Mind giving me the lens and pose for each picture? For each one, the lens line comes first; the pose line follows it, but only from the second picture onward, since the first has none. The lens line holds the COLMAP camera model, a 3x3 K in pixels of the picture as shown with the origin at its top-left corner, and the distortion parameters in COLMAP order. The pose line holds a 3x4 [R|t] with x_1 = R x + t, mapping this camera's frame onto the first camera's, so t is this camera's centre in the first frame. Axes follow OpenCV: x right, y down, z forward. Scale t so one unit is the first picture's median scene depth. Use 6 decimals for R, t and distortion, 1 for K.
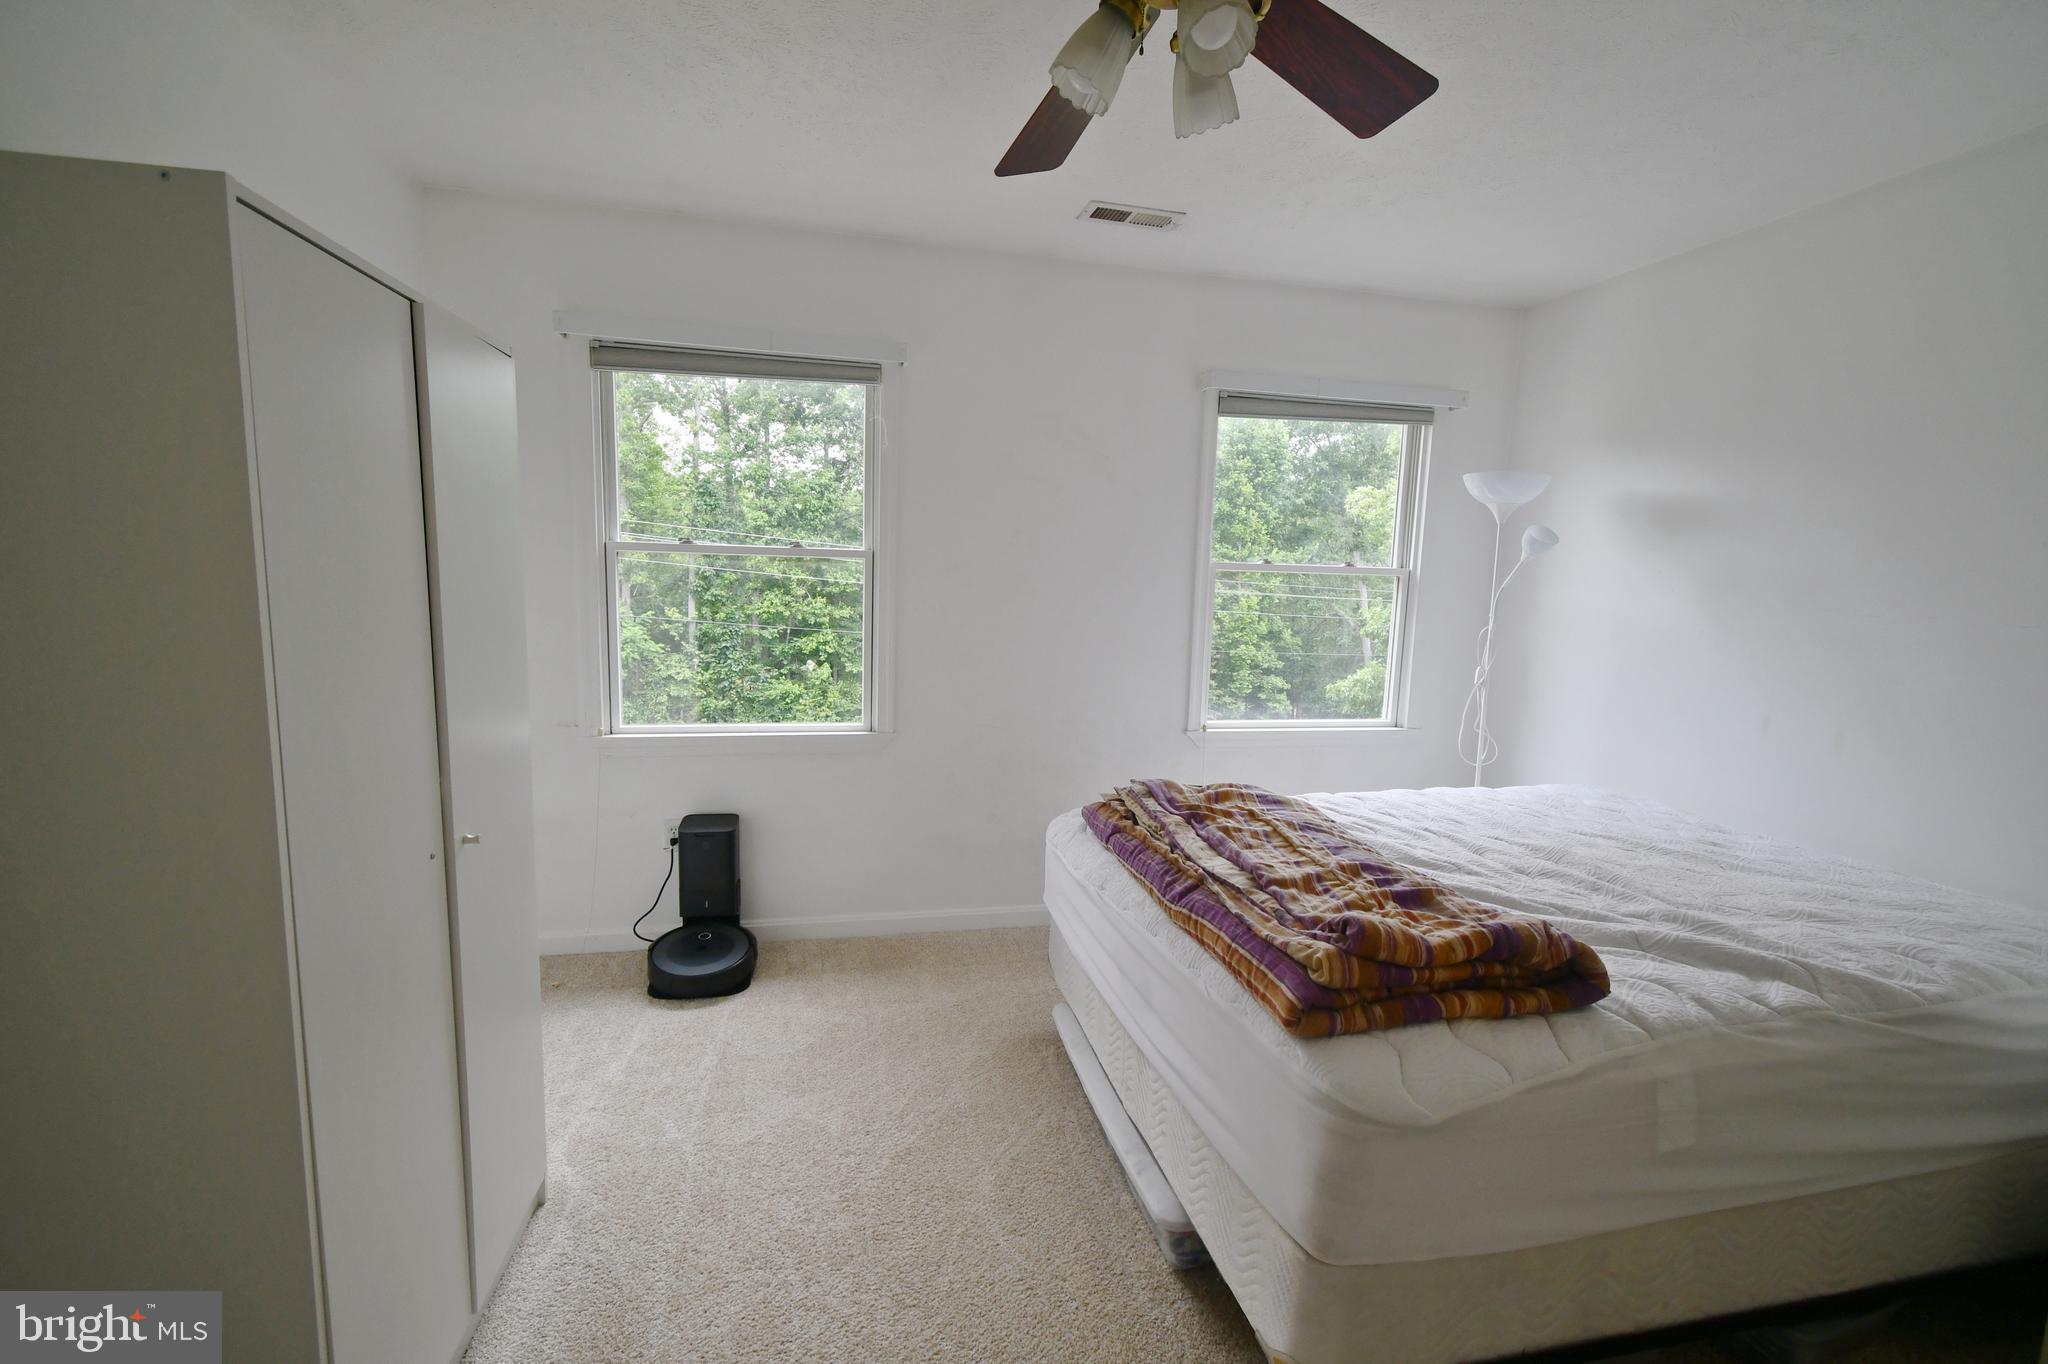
lens RADIAL K [[908.0, 0, 1028.1], [0, 908.0, 688.1], [0, 0, 1]] dist [0.002319, -0.000231]
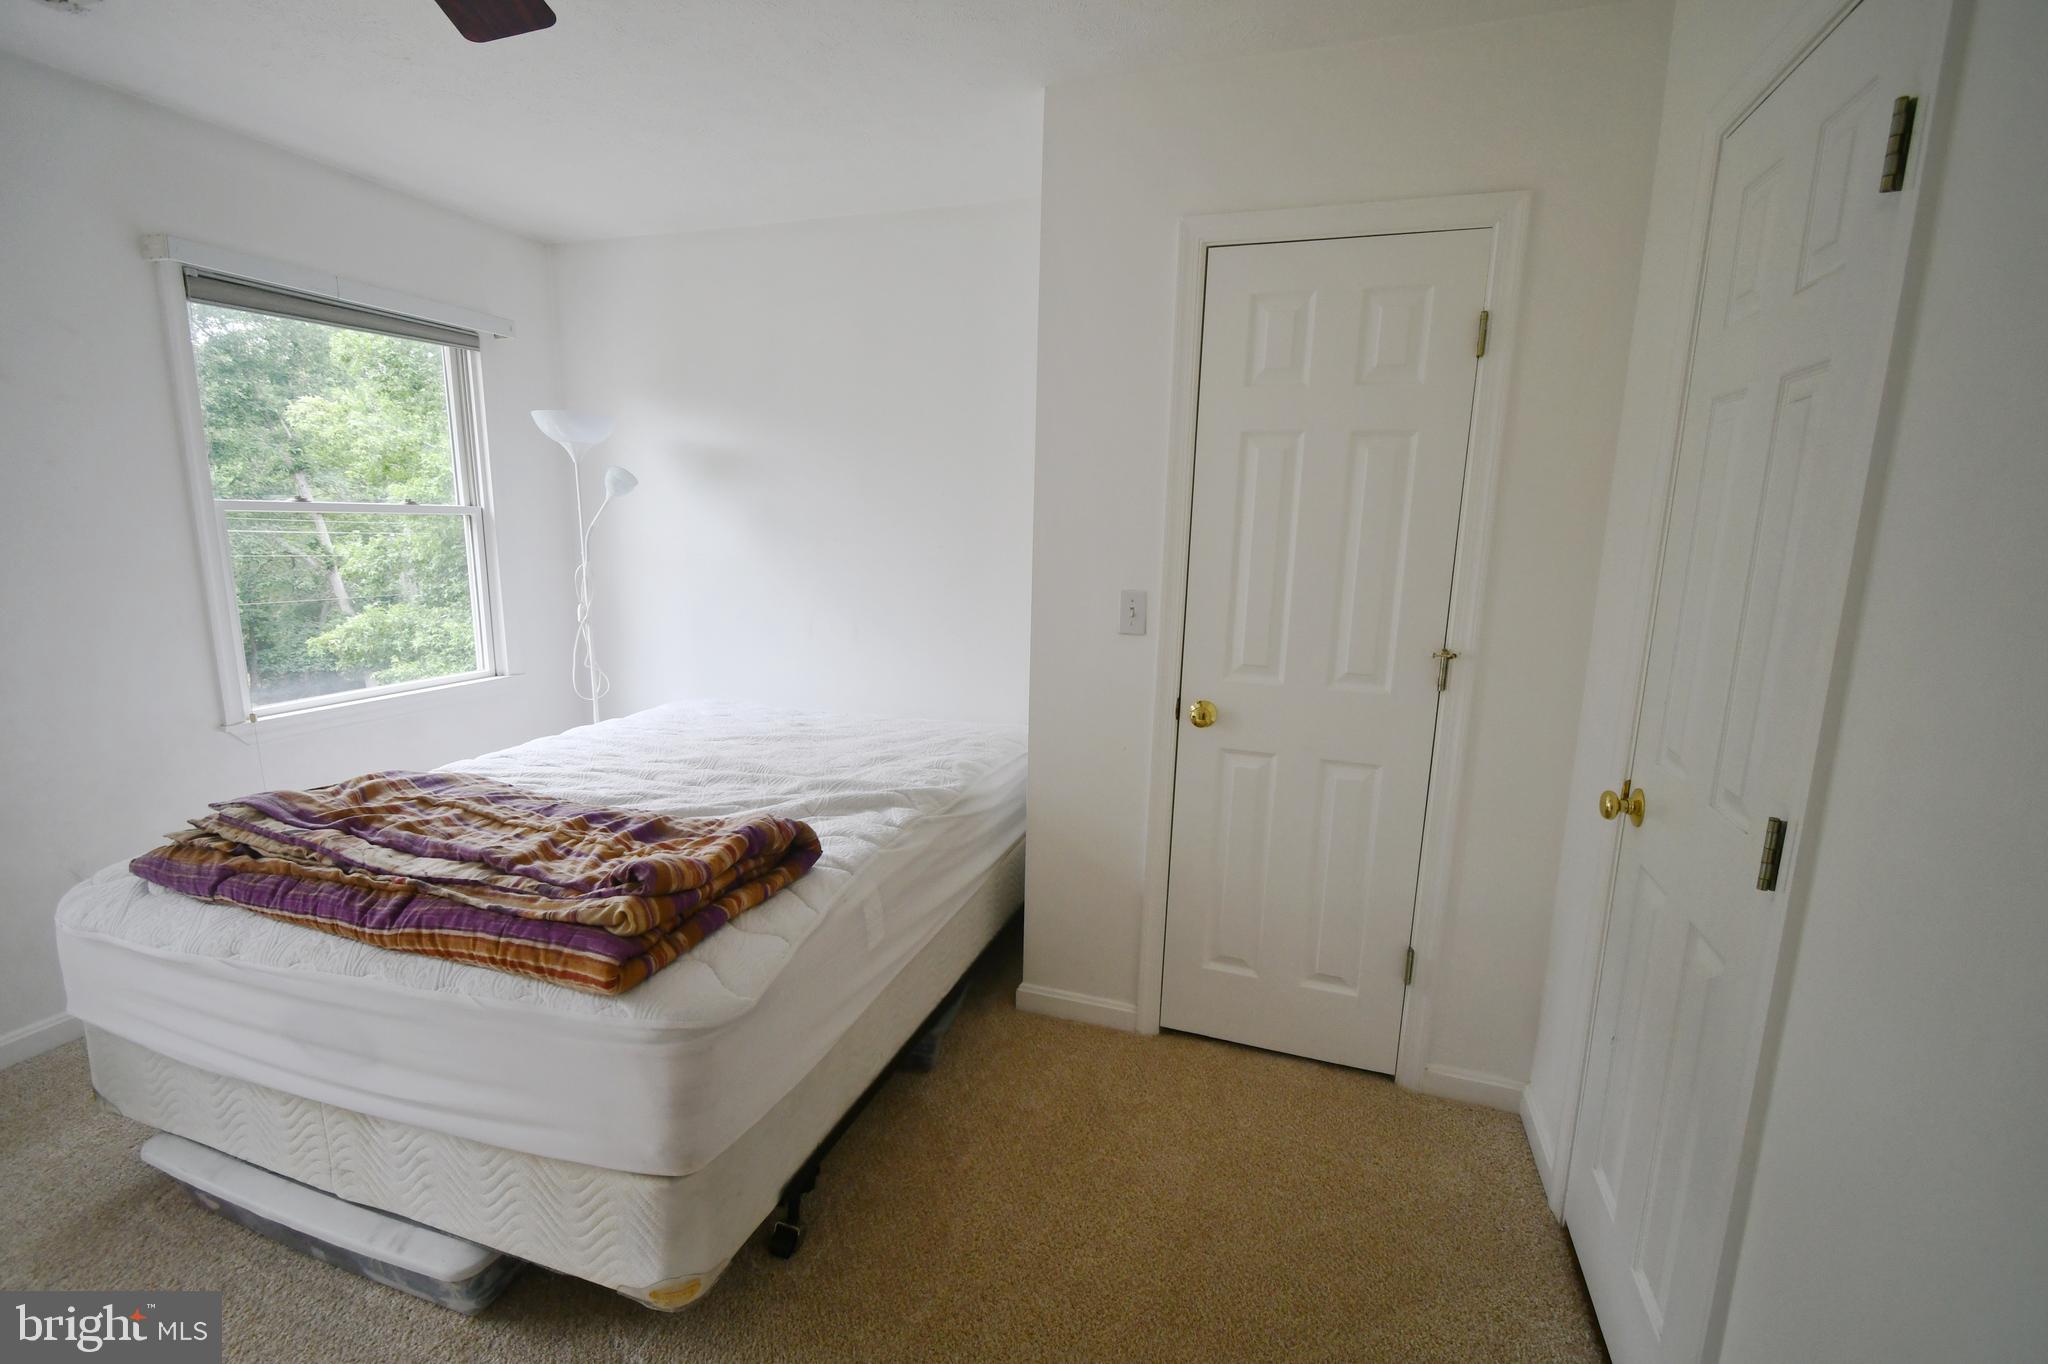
lens RADIAL K [[908.0, 0, 1028.1], [0, 908.0, 688.1], [0, 0, 1]] dist [0.002319, -0.000231]
pose [[0.515230, -0.174360, 0.839129, -0.195533], [0.105928, 0.984535, 0.139533, -0.033087], [-0.850481, 0.016996, 0.525732, 0.056634]]
